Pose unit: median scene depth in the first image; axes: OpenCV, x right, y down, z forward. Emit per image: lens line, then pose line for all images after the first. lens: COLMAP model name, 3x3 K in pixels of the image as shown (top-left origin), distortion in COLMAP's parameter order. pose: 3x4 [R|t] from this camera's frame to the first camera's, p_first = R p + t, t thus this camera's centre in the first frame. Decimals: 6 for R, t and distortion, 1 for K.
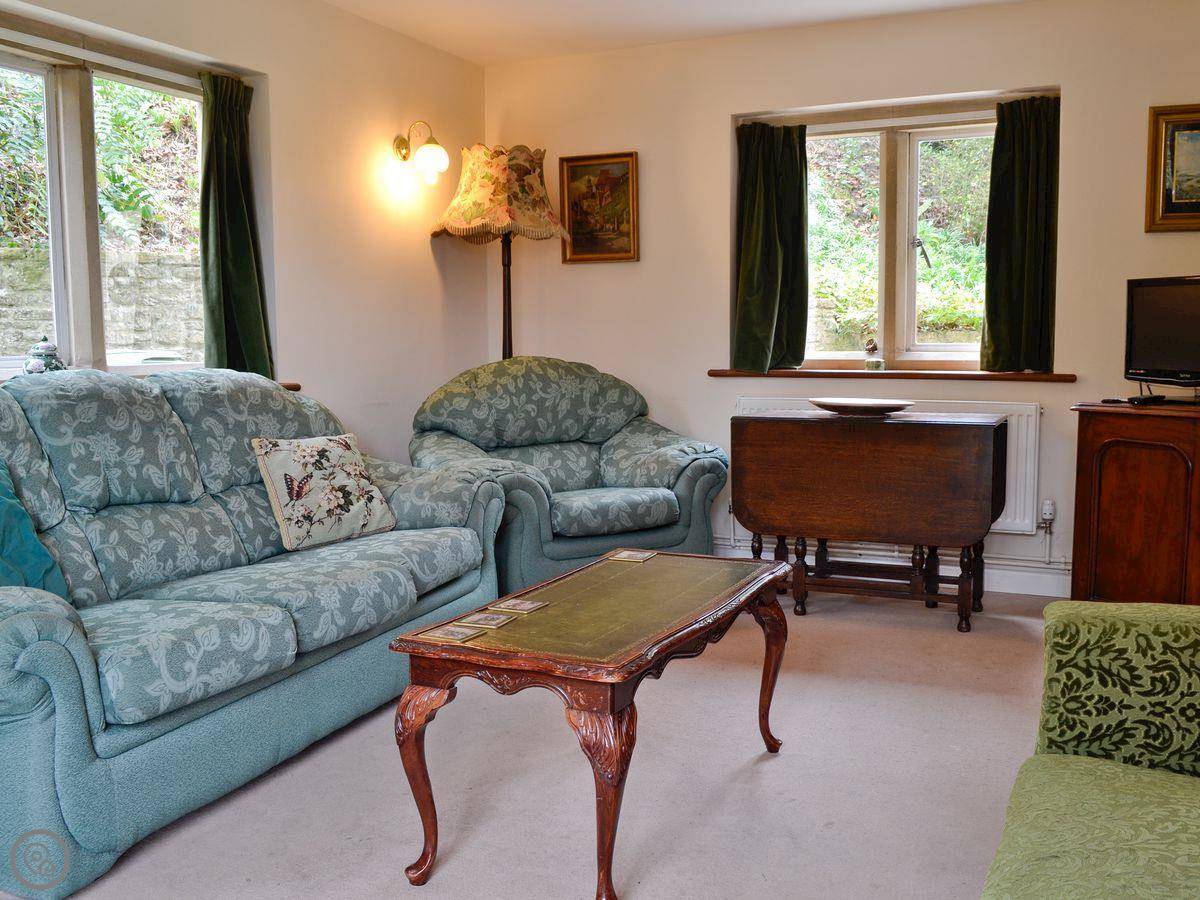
lens RADIAL K [[1138.2, 0, 602.1], [0, 1138.2, 448.6], [0, 0, 1]] dist [0.008987, 0.000000]
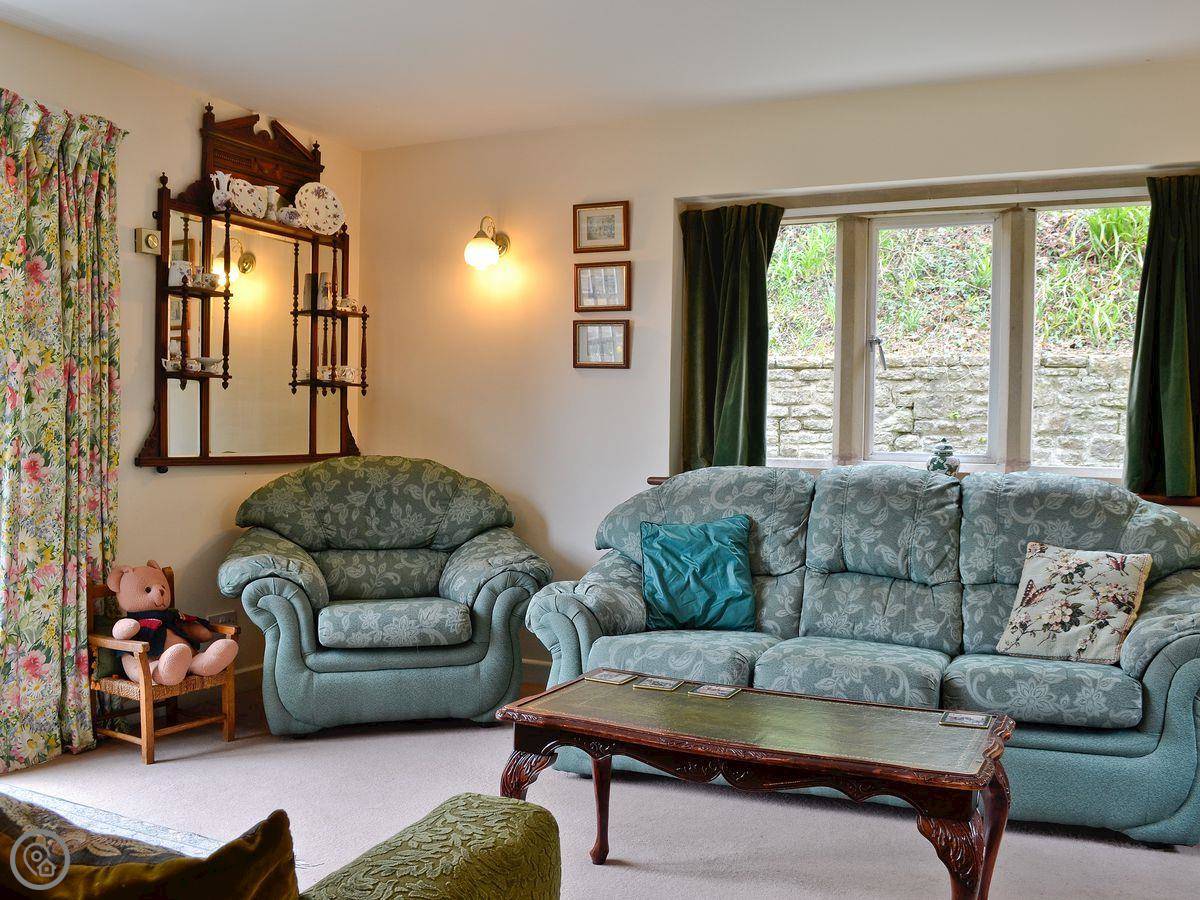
lens RADIAL K [[1138.2, 0, 600.9], [0, 1138.2, 450.1], [0, 0, 1]] dist [0.008987, 0.000000]
pose [[0.009561, 0.037097, -0.999266, 0.727996], [-0.109583, 0.993332, 0.035829, -0.086950], [0.993932, 0.109160, 0.013562, 0.603635]]
